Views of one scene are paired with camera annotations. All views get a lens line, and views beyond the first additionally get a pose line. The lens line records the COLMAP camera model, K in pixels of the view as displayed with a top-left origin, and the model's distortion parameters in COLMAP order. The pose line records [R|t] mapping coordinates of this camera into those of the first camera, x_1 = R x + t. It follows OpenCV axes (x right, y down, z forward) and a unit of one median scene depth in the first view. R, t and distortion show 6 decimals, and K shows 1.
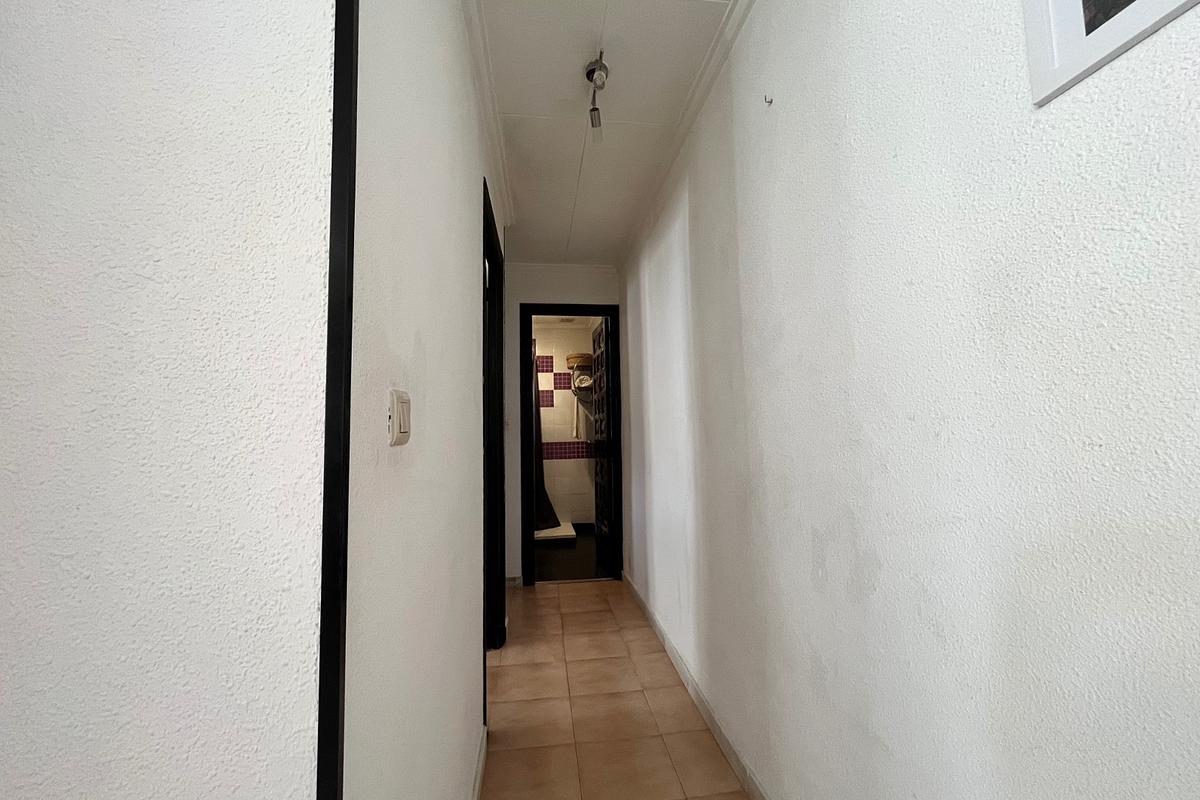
lens RADIAL K [[485.6, 0, 600.4], [0, 485.6, 396.9], [0, 0, 1]] dist [-0.004310, 0.000723]
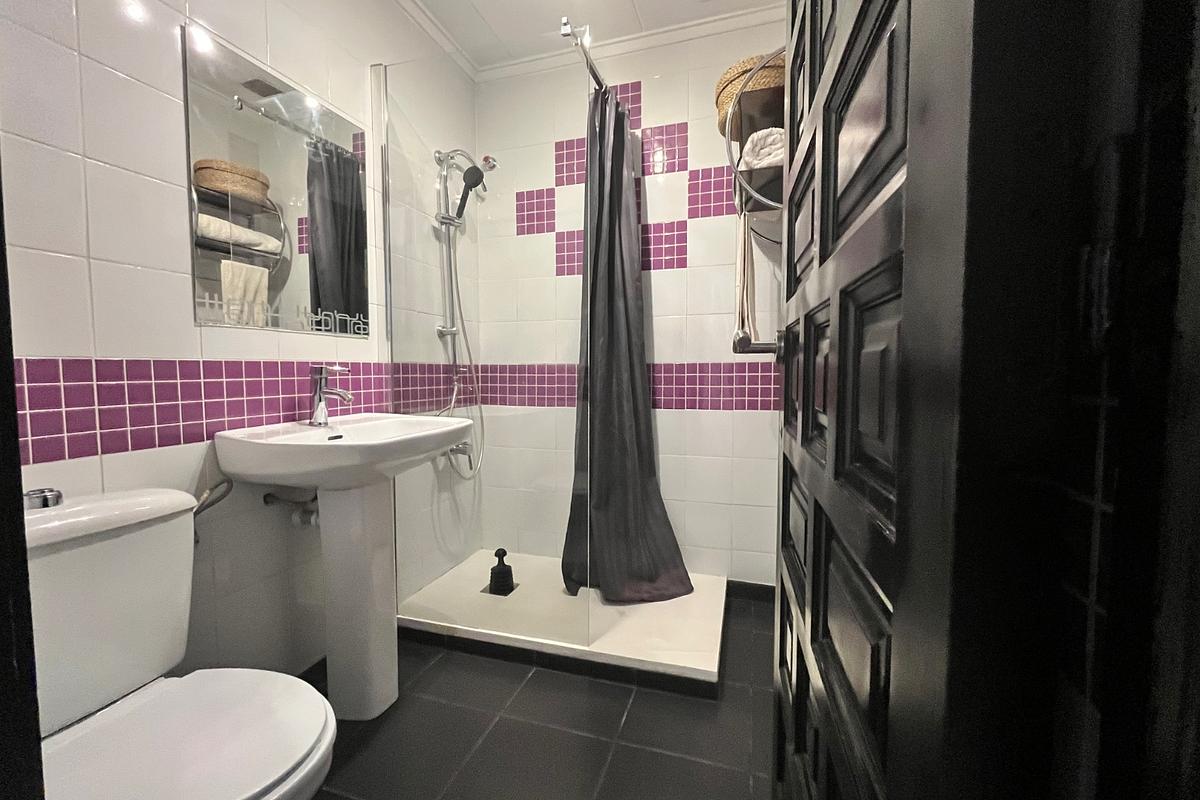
lens RADIAL K [[485.6, 0, 600.4], [0, 485.6, 396.9], [0, 0, 1]] dist [-0.004310, 0.000723]
pose [[0.910951, 0.045232, -0.410028, -0.000972], [0.020784, 0.987675, 0.155131, 0.059161], [0.411992, -0.149838, 0.898783, 0.631320]]
